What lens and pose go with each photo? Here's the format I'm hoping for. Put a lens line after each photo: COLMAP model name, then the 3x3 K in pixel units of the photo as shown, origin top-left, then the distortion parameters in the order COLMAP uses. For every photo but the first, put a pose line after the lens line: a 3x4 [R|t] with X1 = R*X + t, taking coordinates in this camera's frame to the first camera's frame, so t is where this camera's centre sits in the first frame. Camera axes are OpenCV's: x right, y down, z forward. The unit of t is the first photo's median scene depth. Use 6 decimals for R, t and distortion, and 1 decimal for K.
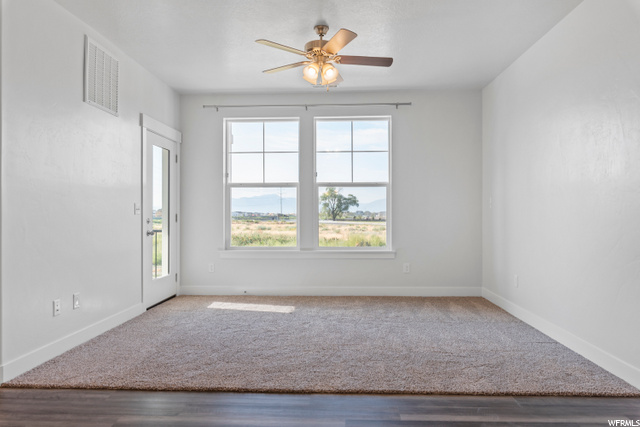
lens RADIAL K [[439.7, 0, 320.0], [0, 439.7, 213.5], [0, 0, 1]] dist [-0.003300, -0.000750]
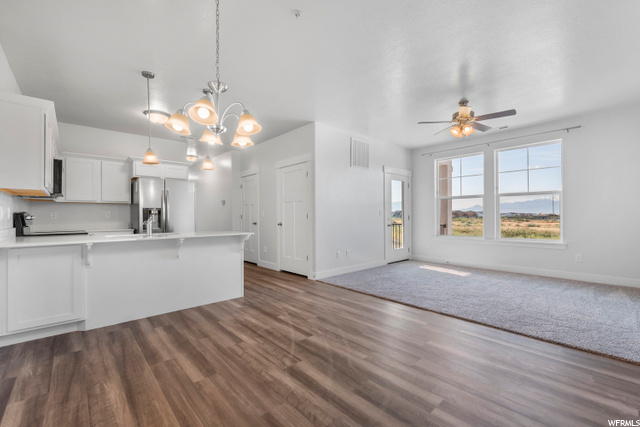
lens RADIAL K [[276.8, 0, 322.3], [0, 276.8, 210.6], [0, 0, 1]] dist [0.001382, 0.000364]
pose [[0.701385, -0.017027, -0.712579, 0.247794], [0.006583, 0.999827, -0.017411, -0.001201], [0.712752, 0.007521, 0.701375, -0.074739]]
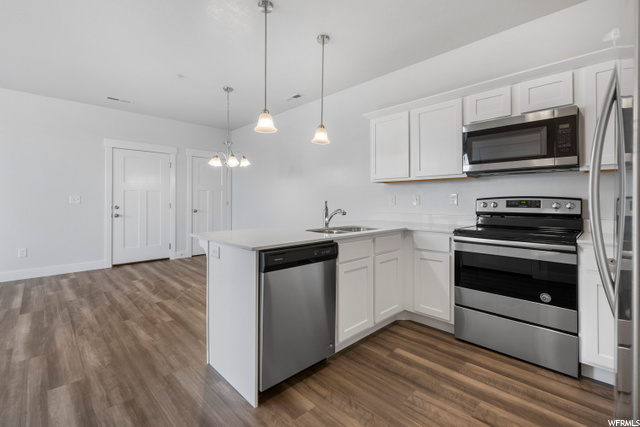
lens RADIAL K [[282.9, 0, 320.7], [0, 282.9, 203.3], [0, 0, 1]] dist [0.002427, 0.000479]
pose [[-0.734532, -0.004273, 0.678561, -0.711985], [-0.002036, 0.999990, 0.004093, -0.004996], [-0.678571, 0.001625, -0.734533, 0.425156]]
